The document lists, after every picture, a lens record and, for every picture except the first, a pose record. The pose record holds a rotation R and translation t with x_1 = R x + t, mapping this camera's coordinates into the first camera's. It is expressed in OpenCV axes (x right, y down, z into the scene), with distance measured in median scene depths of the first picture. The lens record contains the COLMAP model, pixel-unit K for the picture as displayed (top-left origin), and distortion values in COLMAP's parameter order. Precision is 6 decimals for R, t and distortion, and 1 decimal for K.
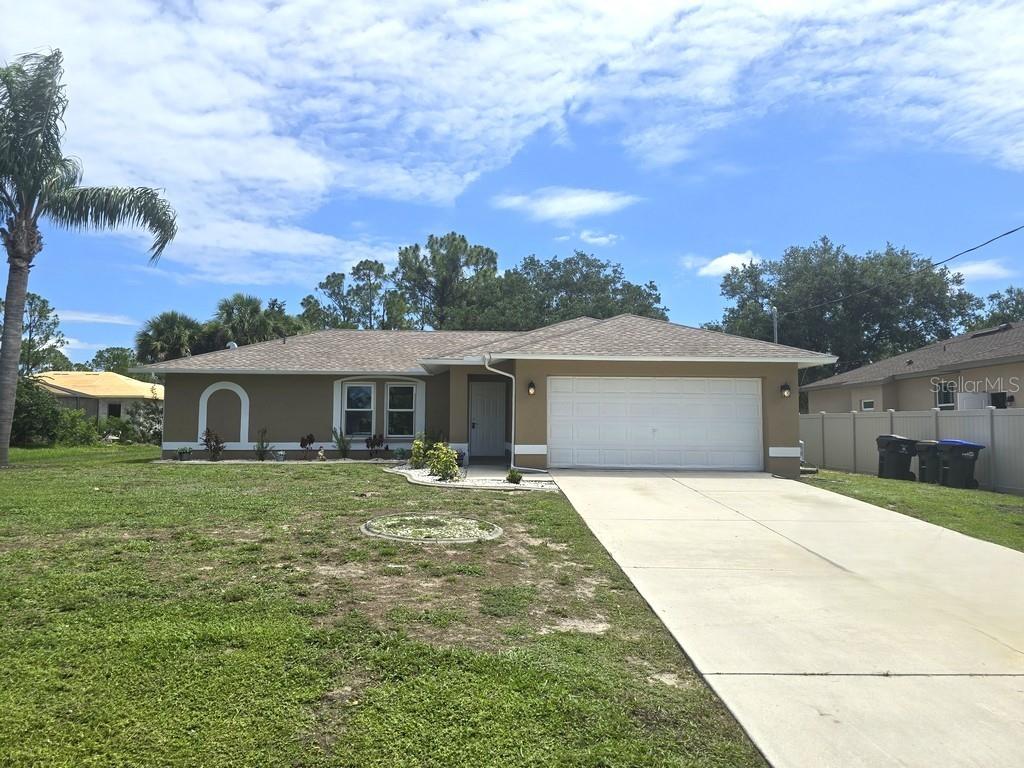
lens RADIAL K [[688.0, 0, 513.3], [0, 688.0, 378.5], [0, 0, 1]] dist [0.041794, 0.001636]
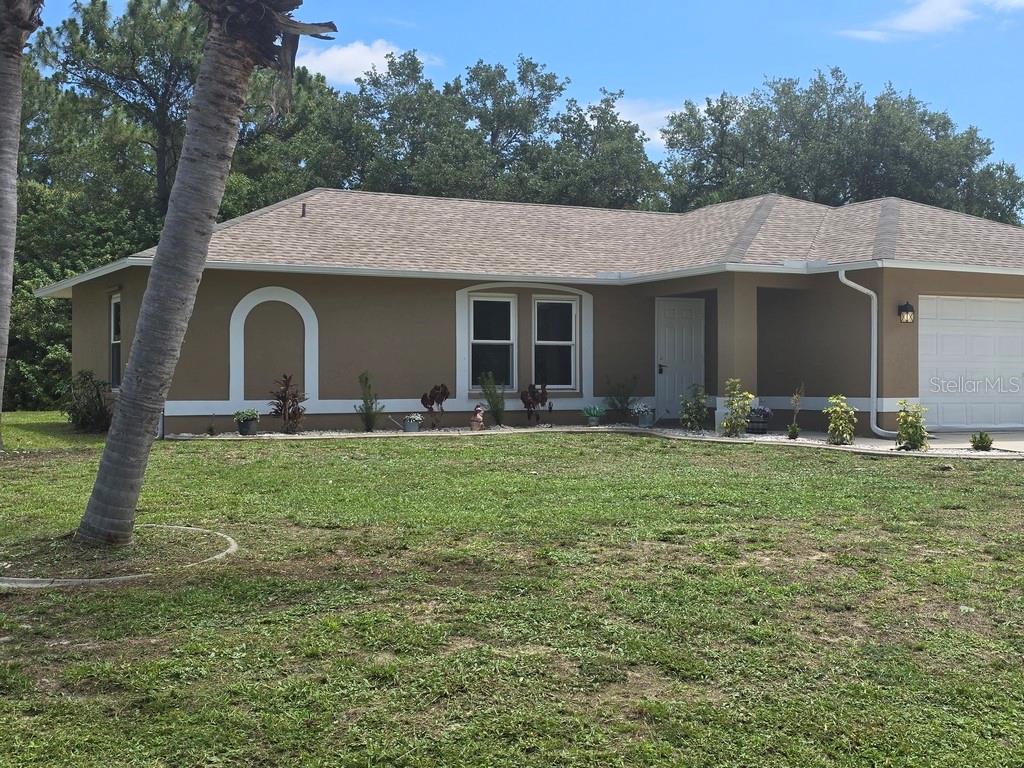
lens RADIAL K [[1369.3, 0, 511.2], [0, 1369.3, 383.3], [0, 0, 1]] dist [0.040434, 0.000000]
pose [[0.908979, -0.005763, 0.416801, -0.709546], [-0.026358, 0.997109, 0.071270, -0.001818], [-0.416007, -0.075769, 0.906200, -0.041869]]
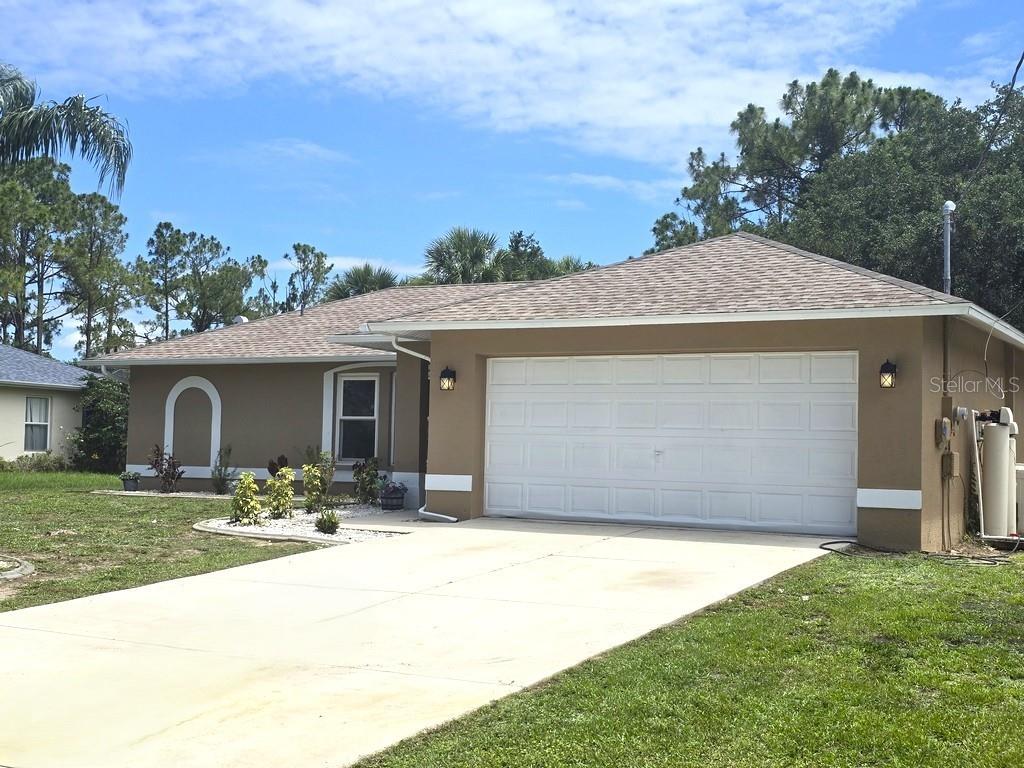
lens RADIAL K [[1369.3, 0, 513.6], [0, 1369.3, 386.0], [0, 0, 1]] dist [0.040434, 0.000000]
pose [[0.856317, -0.014763, -0.516239, 0.551483], [0.023419, 0.999673, 0.010258, 0.007529], [0.515919, -0.020874, 0.856383, 0.018662]]
